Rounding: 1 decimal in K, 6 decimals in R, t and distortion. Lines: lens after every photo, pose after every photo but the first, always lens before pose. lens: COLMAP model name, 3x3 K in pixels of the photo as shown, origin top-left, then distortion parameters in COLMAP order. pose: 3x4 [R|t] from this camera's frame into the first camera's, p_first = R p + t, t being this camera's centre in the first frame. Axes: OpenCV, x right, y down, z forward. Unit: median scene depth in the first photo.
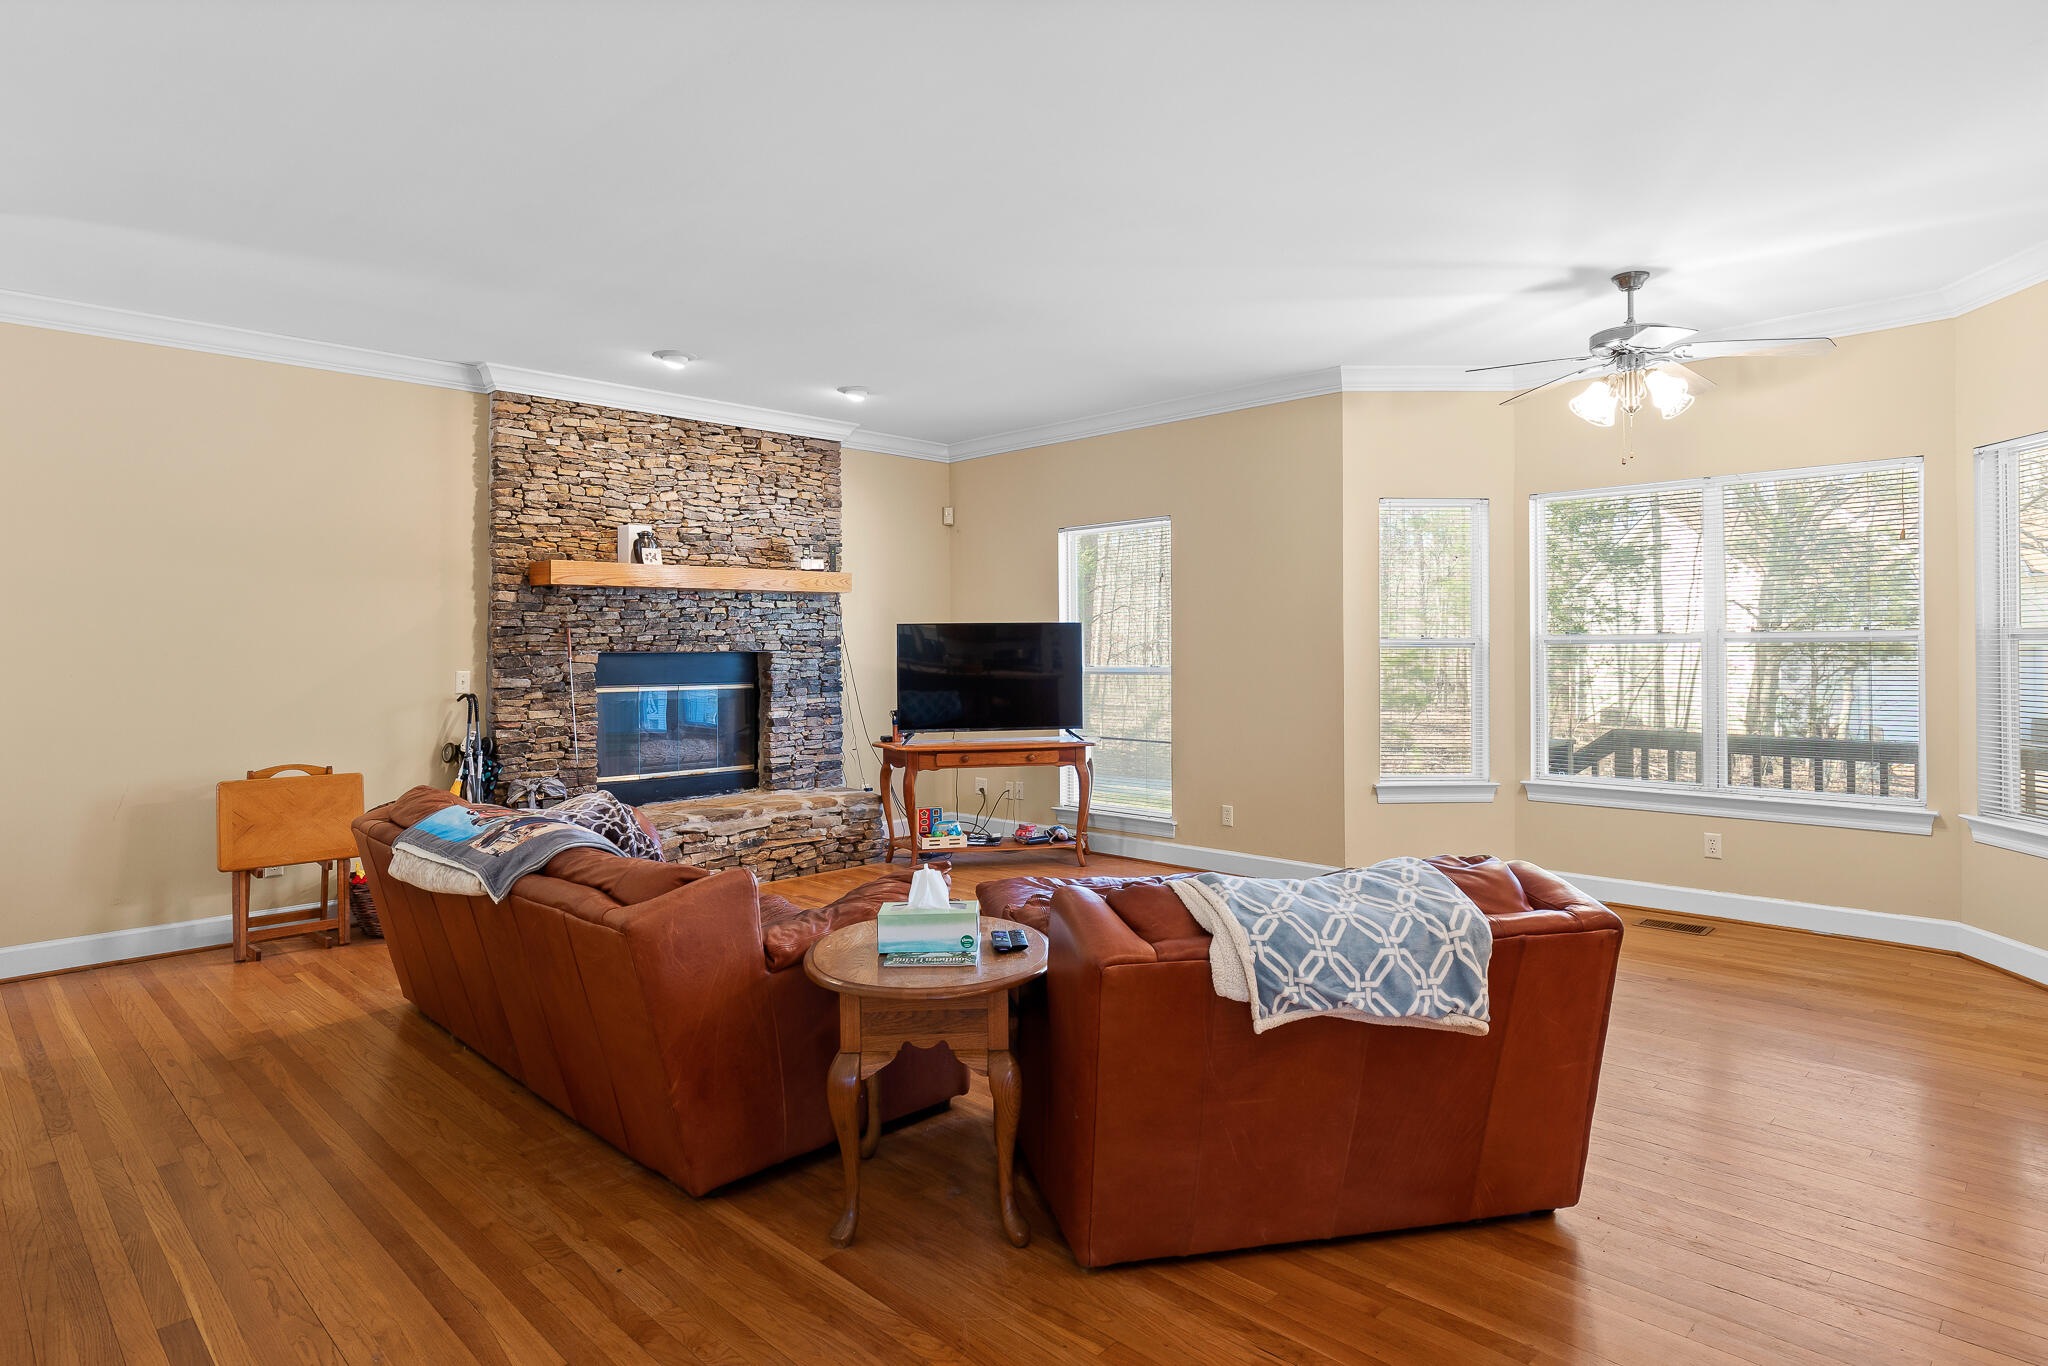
lens RADIAL K [[1129.7, 0, 993.9], [0, 1129.7, 642.9], [0, 0, 1]] dist [0.000954, -0.000271]
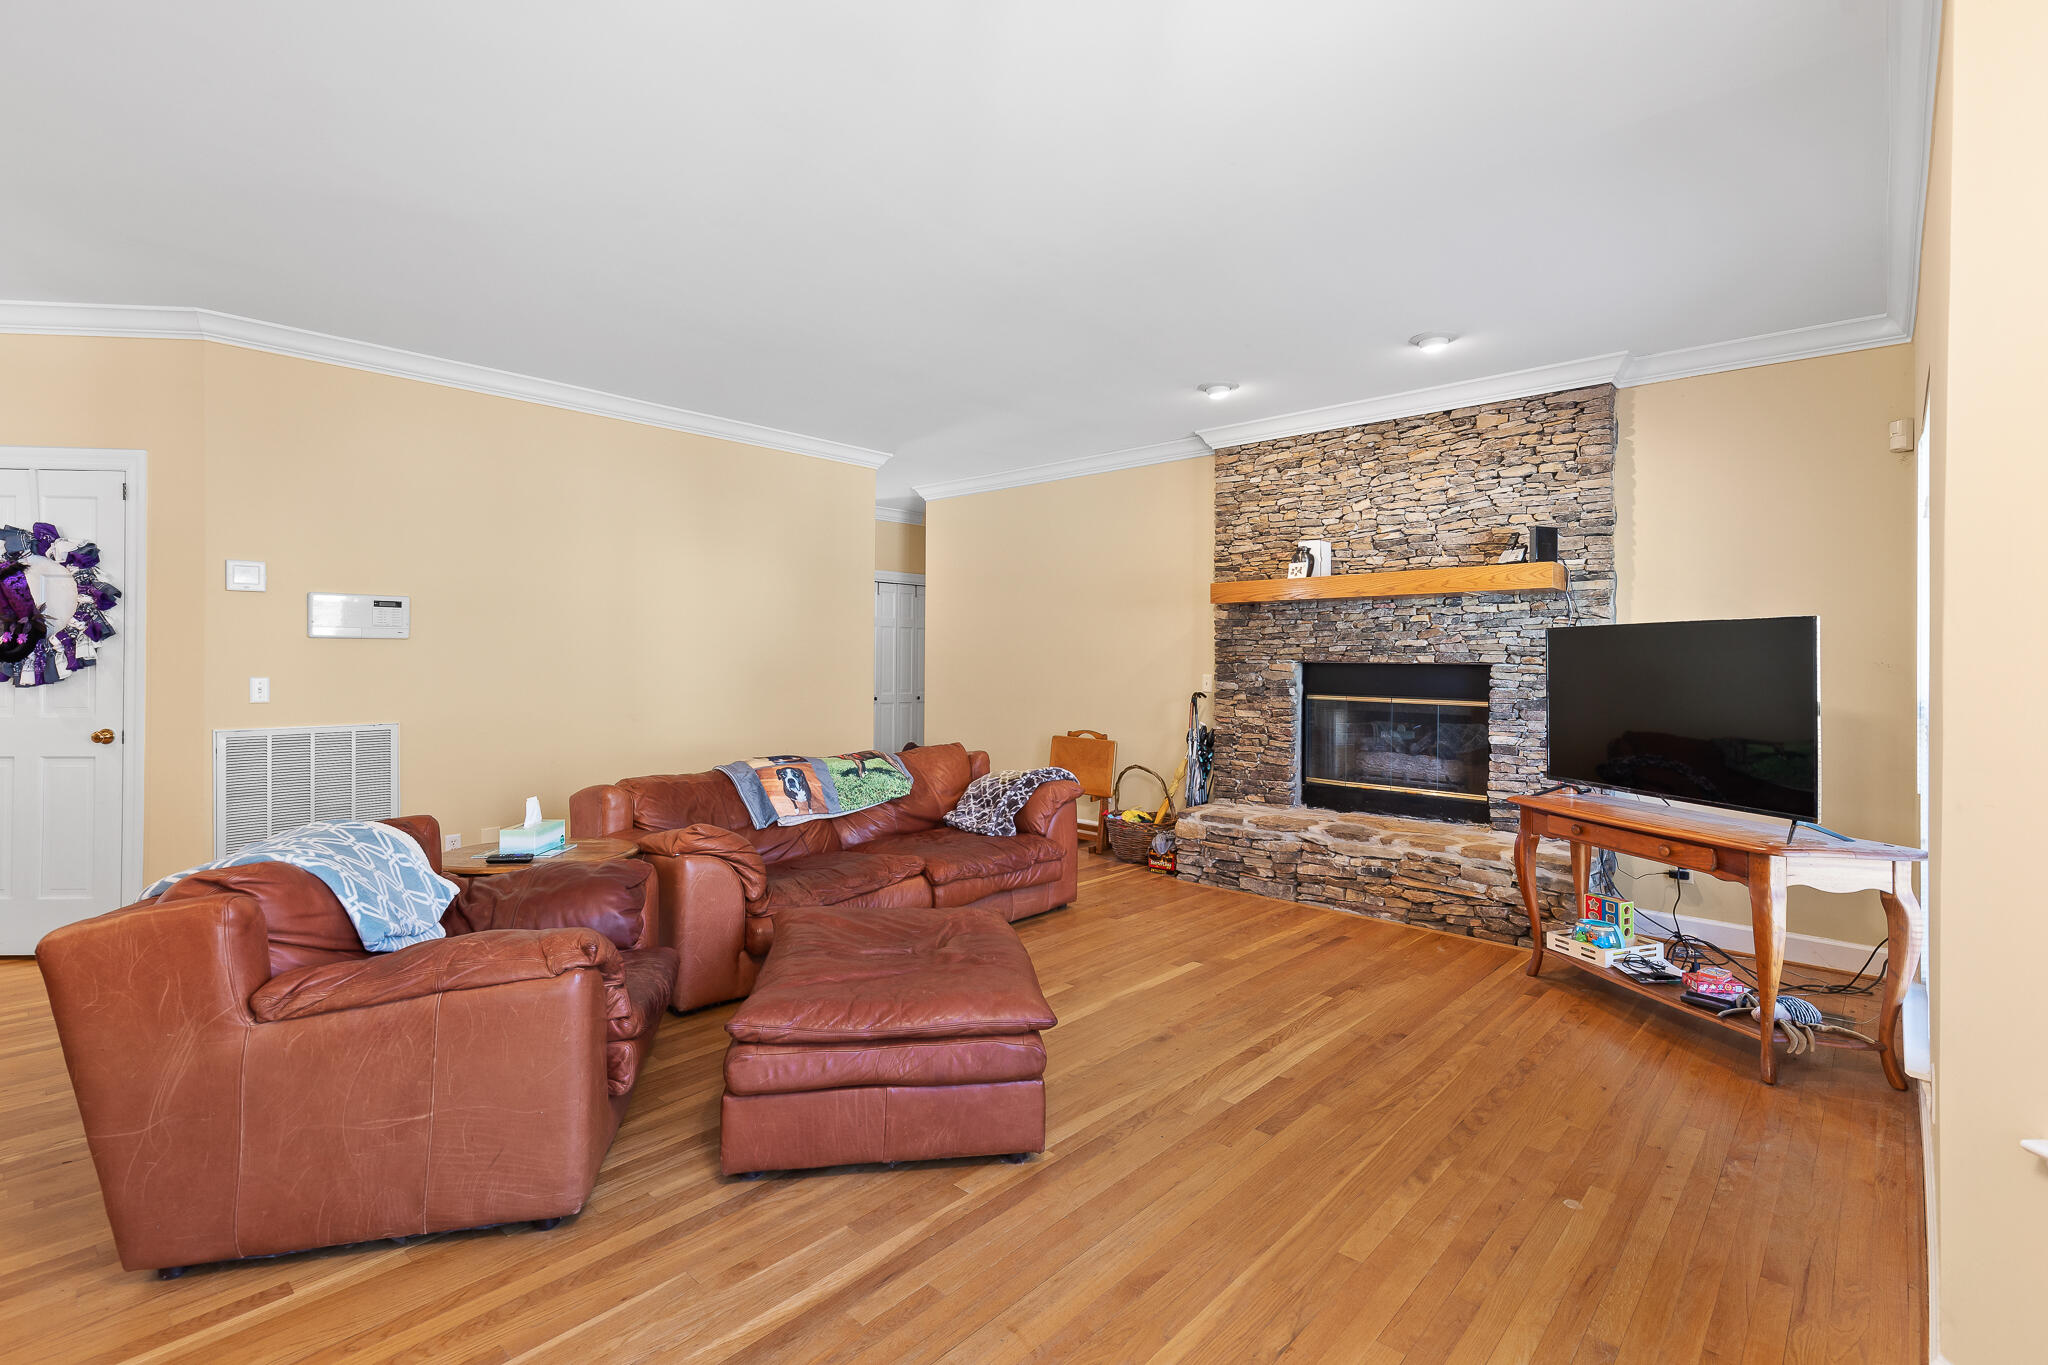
lens RADIAL K [[938.1, 0, 1026.8], [0, 938.1, 654.1], [0, 0, 1]] dist [0.012283, -0.001294]
pose [[0.055753, 0.004940, -0.998432, 0.532997], [-0.002179, 0.999986, 0.004826, -0.002841], [0.998442, 0.001907, 0.055763, 0.677098]]
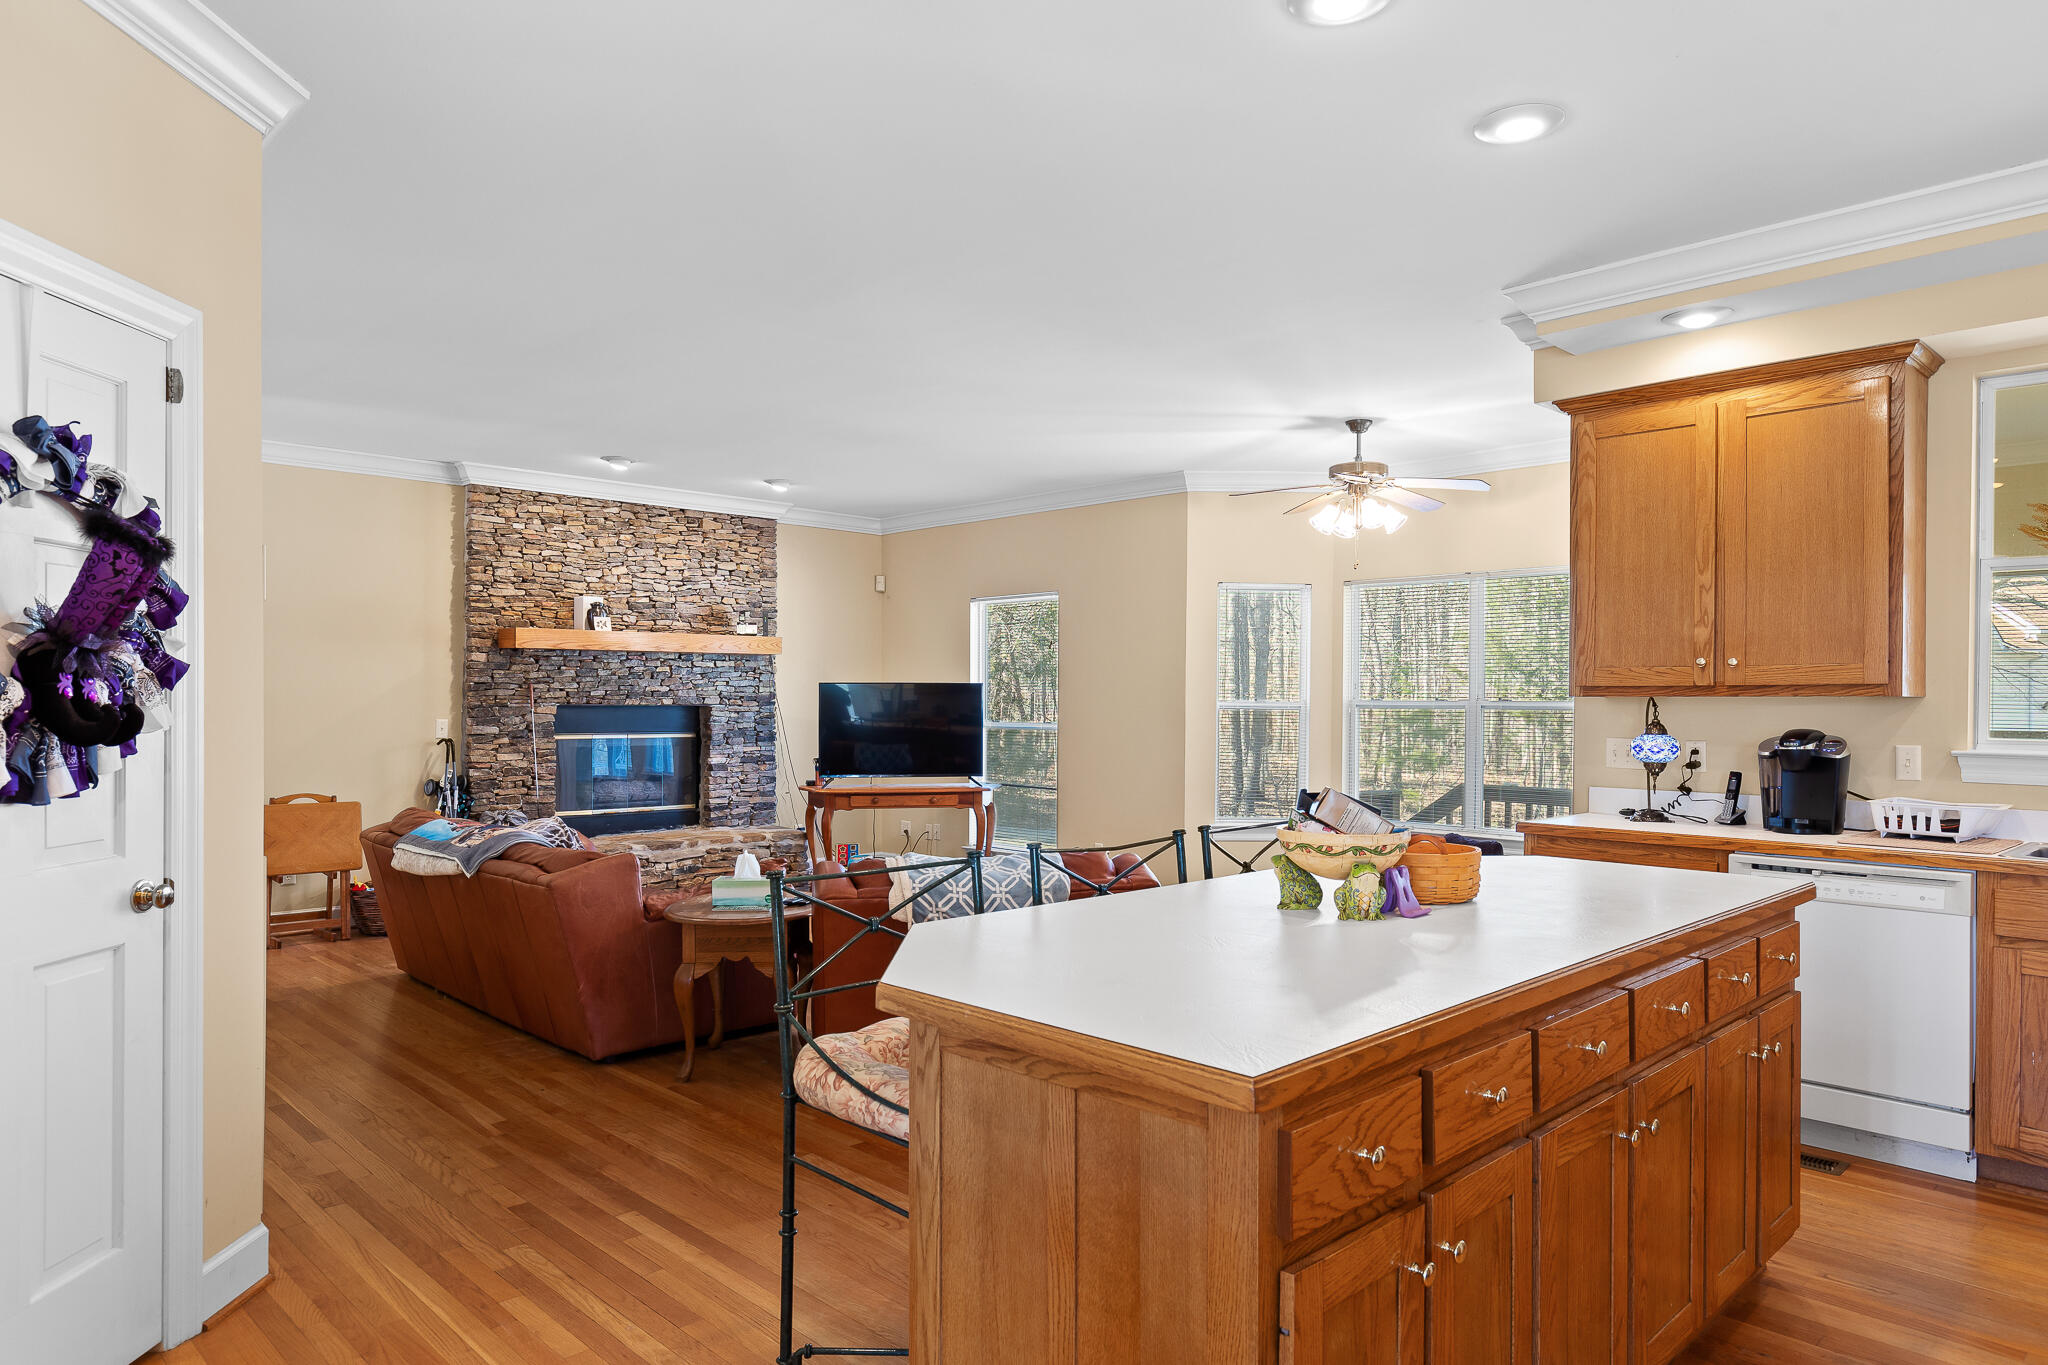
lens RADIAL K [[1278.6, 0, 1029.1], [0, 1278.6, 716.2], [0, 0, 1]] dist [0.001028, 0.001576]
pose [[0.999919, 0.012223, -0.003512, 0.141891], [-0.012154, 0.999744, 0.019096, -0.010957], [0.003745, -0.019052, 0.999811, -0.319100]]
